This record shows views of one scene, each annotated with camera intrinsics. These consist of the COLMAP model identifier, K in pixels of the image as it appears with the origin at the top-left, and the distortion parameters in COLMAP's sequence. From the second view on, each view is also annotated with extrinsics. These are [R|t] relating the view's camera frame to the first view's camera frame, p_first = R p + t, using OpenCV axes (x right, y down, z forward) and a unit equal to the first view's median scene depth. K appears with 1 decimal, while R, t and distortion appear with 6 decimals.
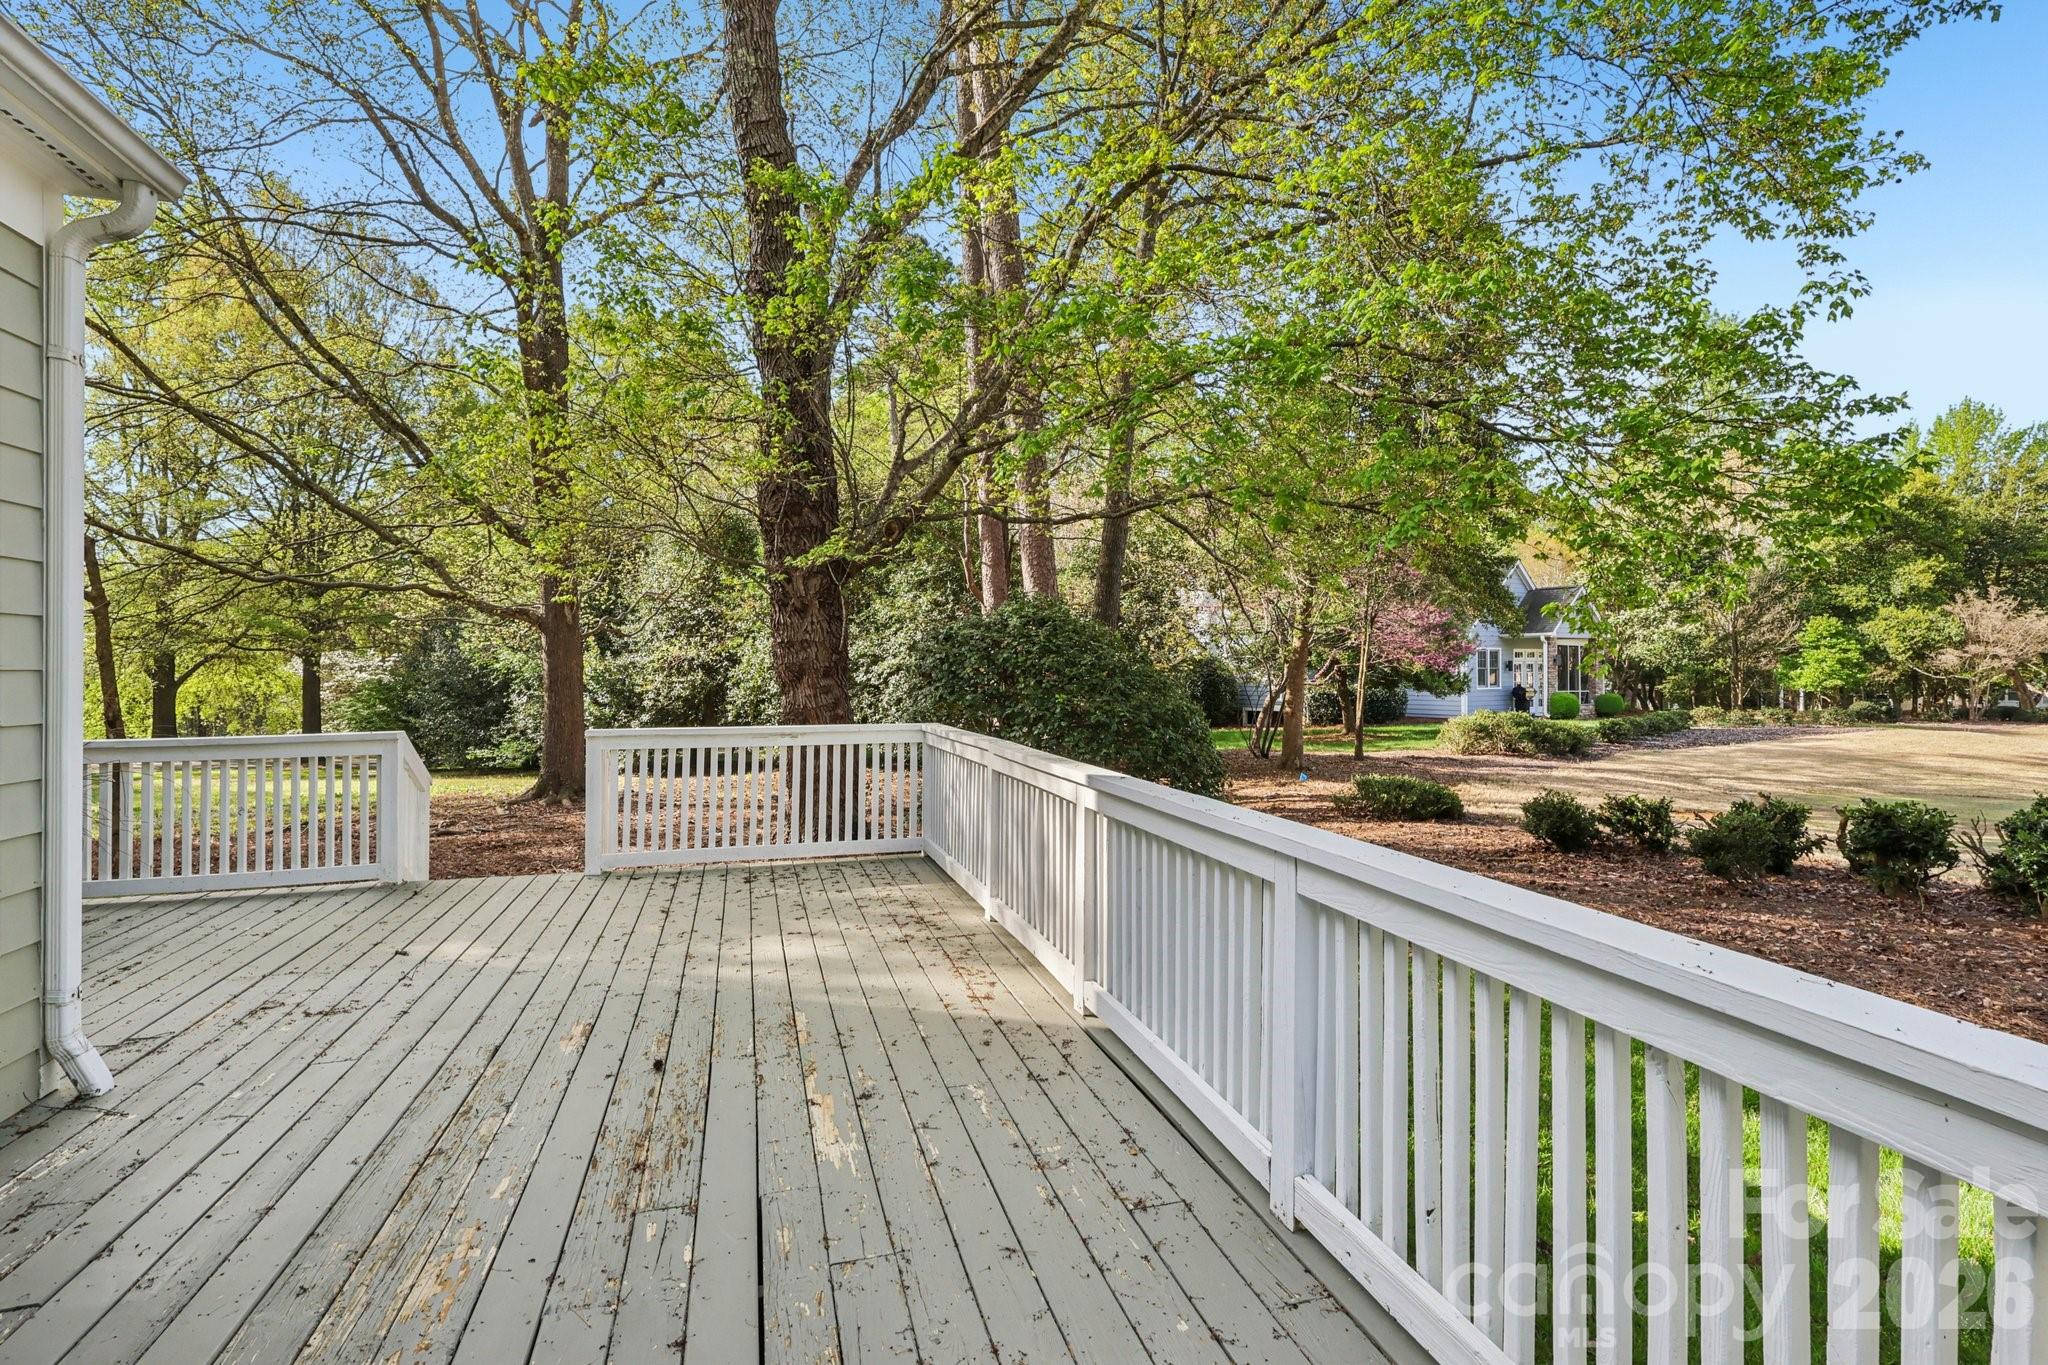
lens RADIAL K [[948.3, 0, 1024.0], [0, 948.3, 682.5], [0, 0, 1]] dist [-0.002540, -0.000091]
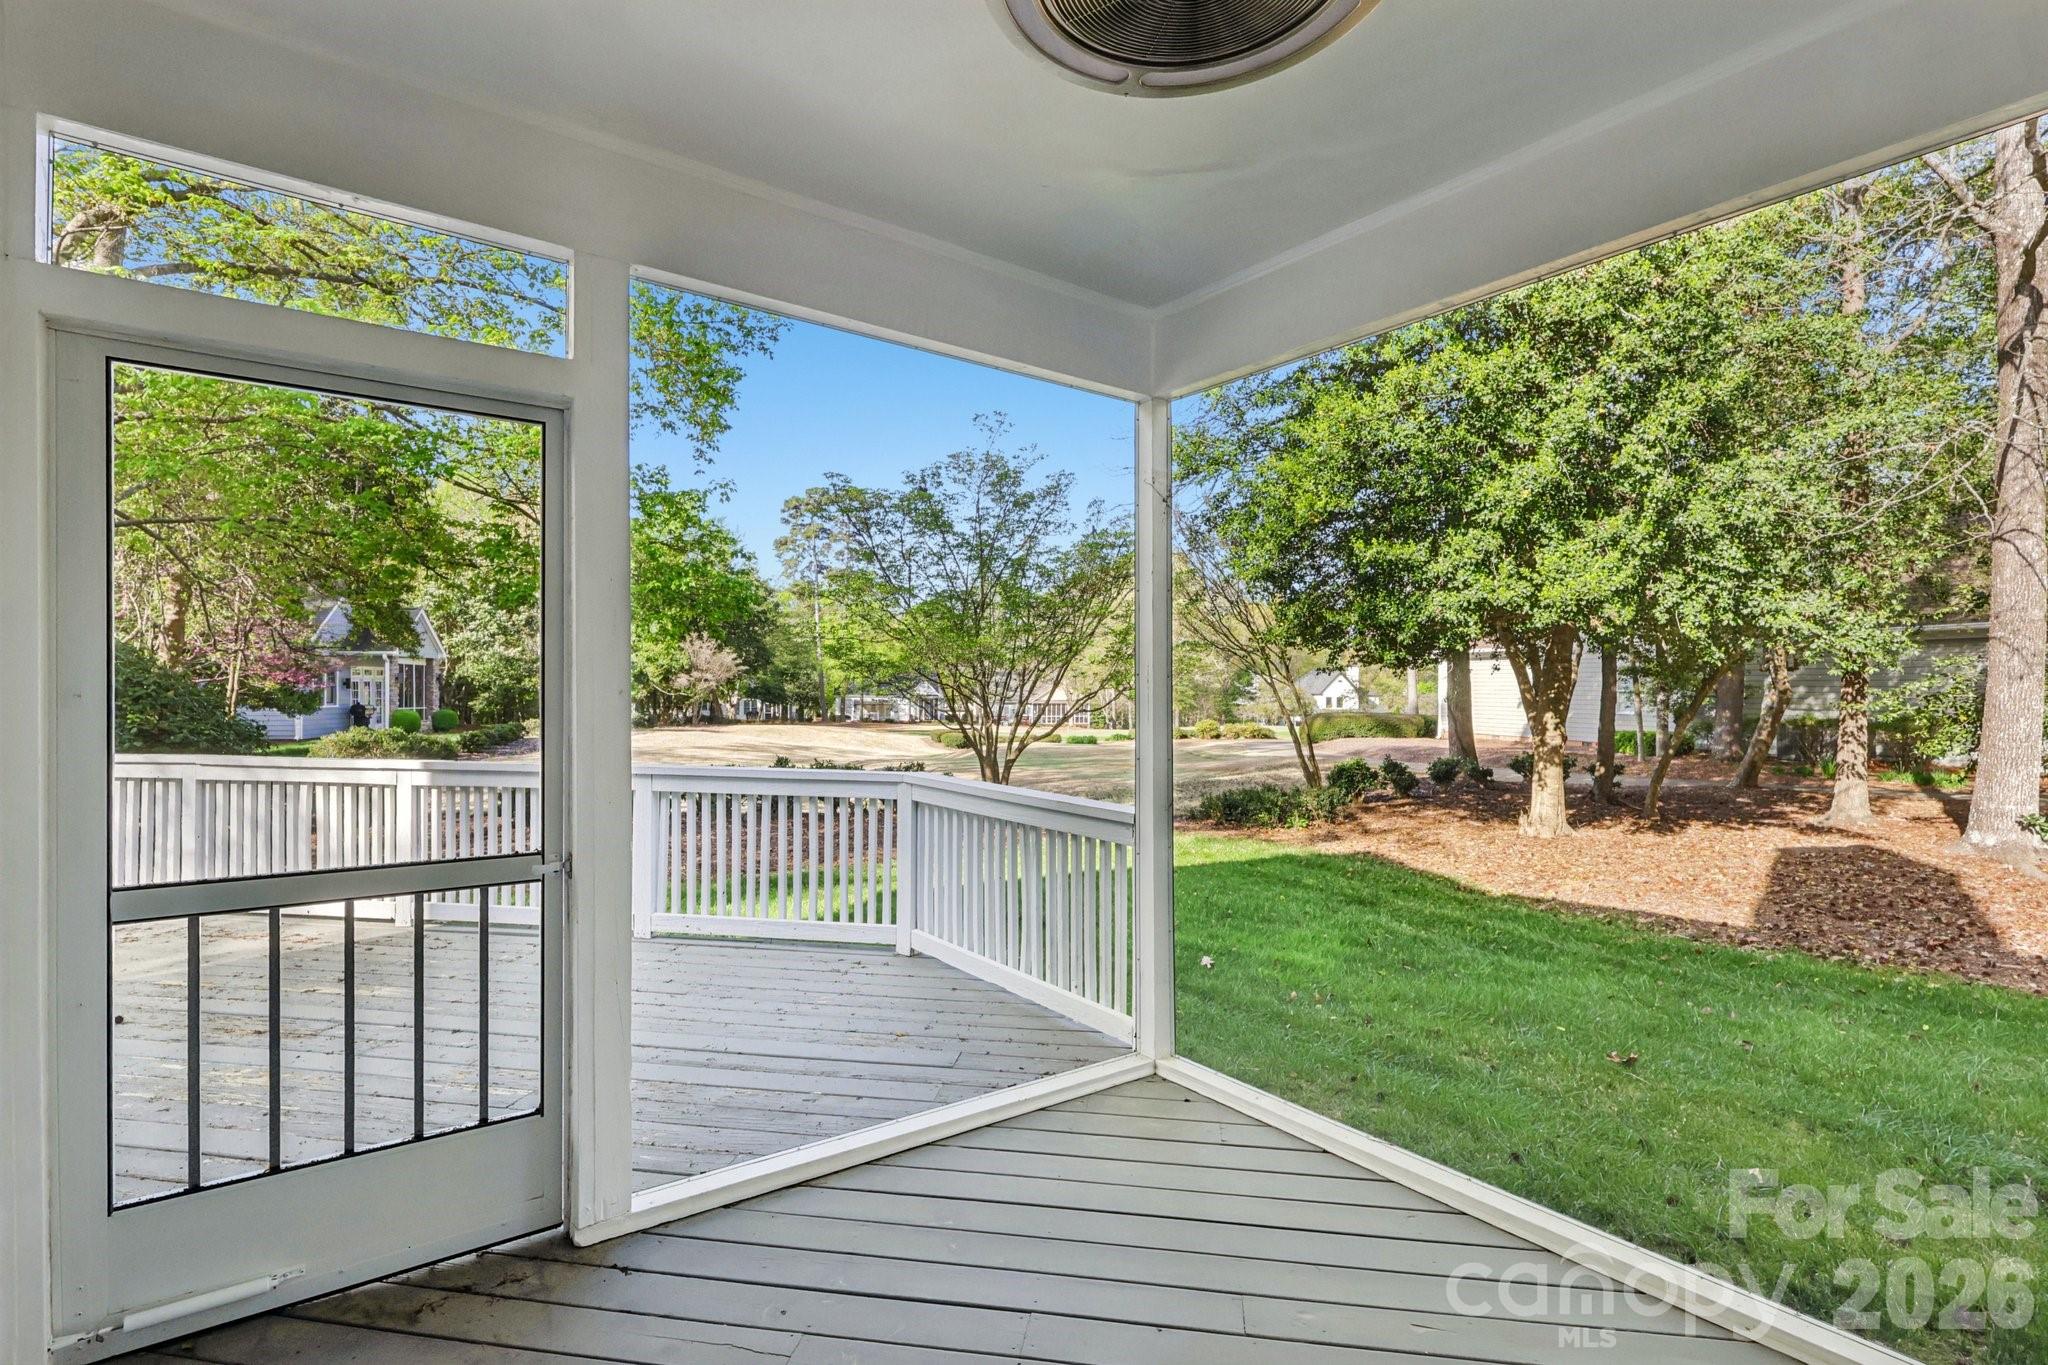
lens RADIAL K [[949.9, 0, 1025.5], [0, 949.9, 675.7], [0, 0, 1]] dist [-0.001213, 0.000326]
pose [[0.416251, 0.016888, 0.909093, -0.090629], [0.006228, 0.999751, -0.021423, 0.000100], [-0.909228, 0.014579, 0.416043, -0.049432]]
